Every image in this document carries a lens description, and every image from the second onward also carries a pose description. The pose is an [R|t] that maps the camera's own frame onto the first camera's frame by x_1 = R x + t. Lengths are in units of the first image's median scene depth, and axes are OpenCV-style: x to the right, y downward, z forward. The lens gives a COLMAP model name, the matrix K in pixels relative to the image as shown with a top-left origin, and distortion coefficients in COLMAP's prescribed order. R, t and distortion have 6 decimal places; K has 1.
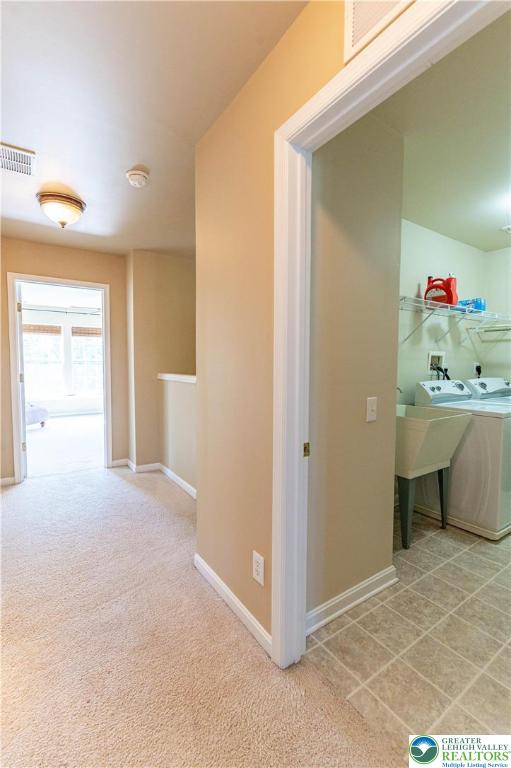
lens RADIAL K [[330.1, 0, 250.5], [0, 330.1, 382.3], [0, 0, 1]] dist [0.001303, -0.000031]
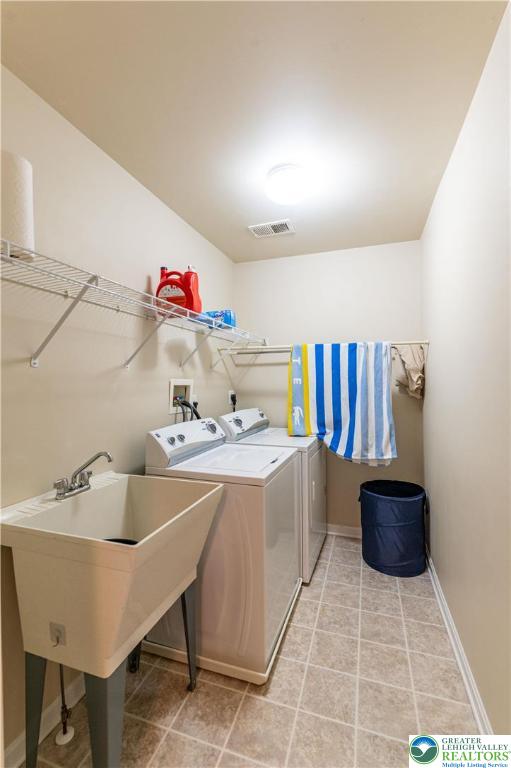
lens RADIAL K [[330.1, 0, 250.5], [0, 330.1, 382.3], [0, 0, 1]] dist [0.001303, -0.000031]
pose [[0.801417, -0.015208, 0.597912, 0.276659], [0.051892, 0.997675, -0.044177, -0.050740], [-0.595850, 0.066431, 0.800343, 0.372013]]
